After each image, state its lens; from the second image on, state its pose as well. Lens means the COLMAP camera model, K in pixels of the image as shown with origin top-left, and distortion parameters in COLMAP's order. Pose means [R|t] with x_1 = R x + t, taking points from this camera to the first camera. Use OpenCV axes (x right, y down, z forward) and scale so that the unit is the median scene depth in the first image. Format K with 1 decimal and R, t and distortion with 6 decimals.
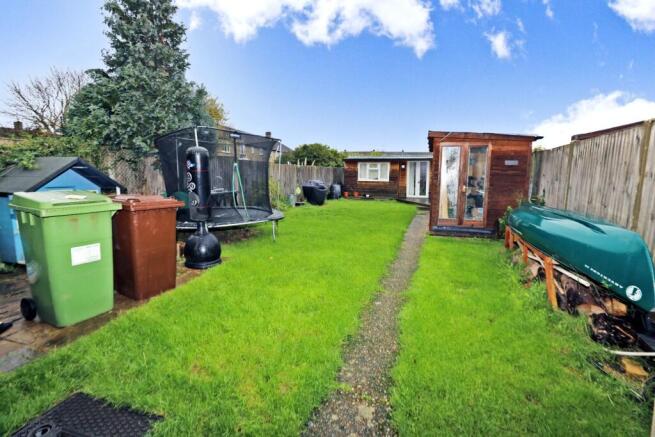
lens RADIAL K [[295.5, 0, 326.5], [0, 295.5, 214.8], [0, 0, 1]] dist [-0.041922, 0.017094]
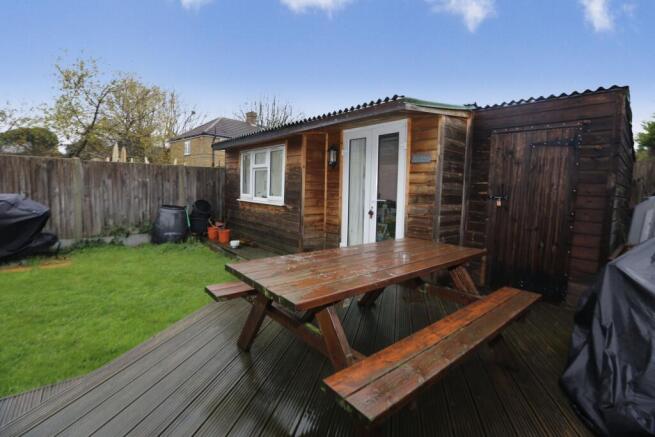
lens RADIAL K [[295.5, 0, 326.5], [0, 295.5, 214.8], [0, 0, 1]] dist [-0.041922, 0.017094]
pose [[0.978806, 0.012287, -0.204422, 0.314631], [-0.024703, 0.997994, -0.058296, -0.081344], [0.203296, 0.062110, 0.977145, 0.677246]]
